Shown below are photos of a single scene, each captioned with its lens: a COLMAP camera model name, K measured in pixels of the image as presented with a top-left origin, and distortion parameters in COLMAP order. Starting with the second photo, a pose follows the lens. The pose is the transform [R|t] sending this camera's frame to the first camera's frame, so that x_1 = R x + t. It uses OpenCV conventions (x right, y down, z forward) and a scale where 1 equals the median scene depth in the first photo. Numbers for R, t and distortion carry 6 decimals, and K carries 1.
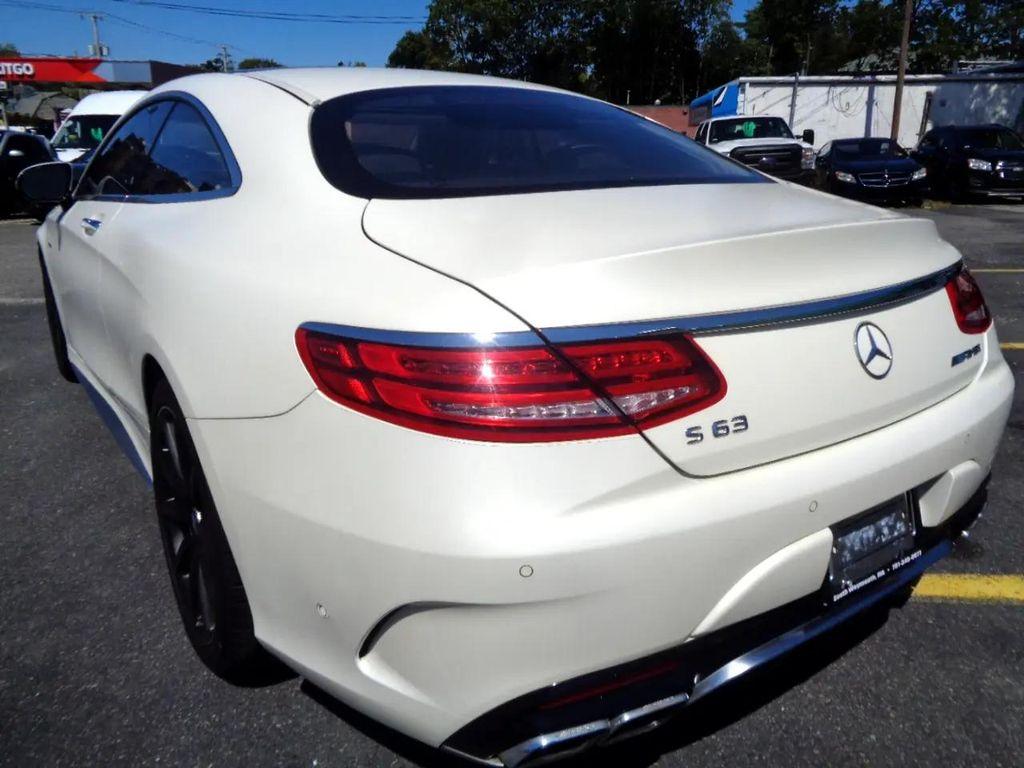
lens RADIAL K [[751.4, 0, 518.7], [0, 751.4, 378.8], [0, 0, 1]] dist [-0.000689, 0.009917]
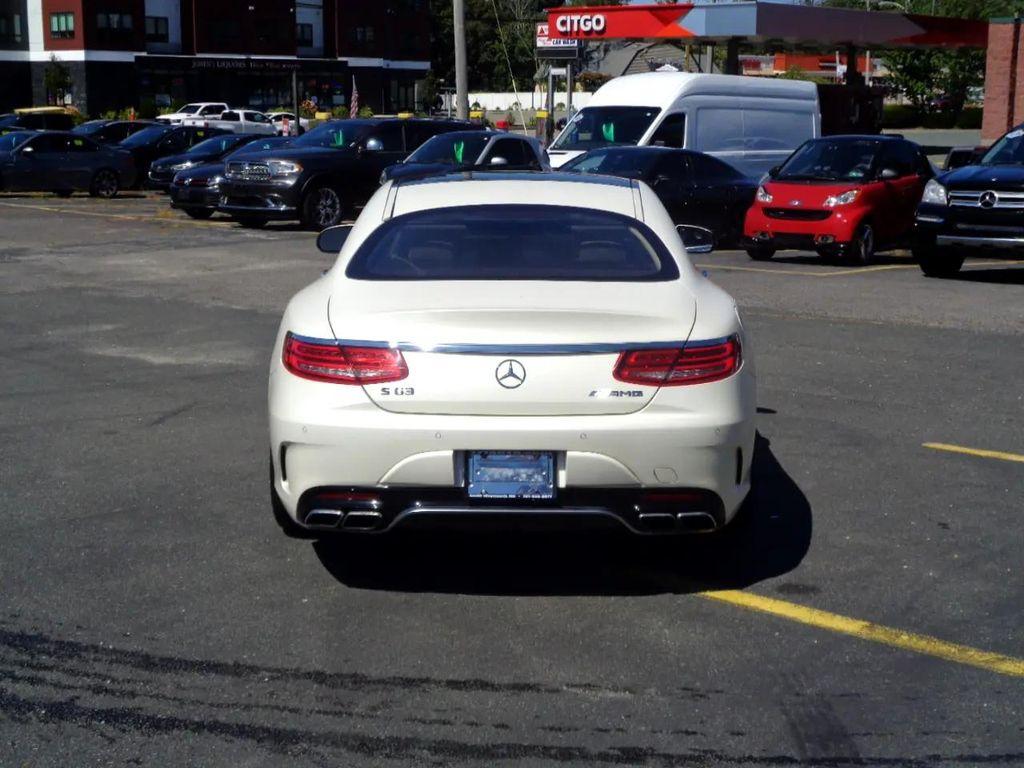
lens RADIAL K [[1388.0, 0, 512.0], [0, 1388.0, 384.0], [0, 0, 1]] dist [0.003846, 0.036600]
pose [[0.811207, 0.112528, -0.573830, 2.363858], [-0.176265, 0.982722, -0.056469, 0.177105], [0.557561, 0.146954, 0.817025, -1.802039]]
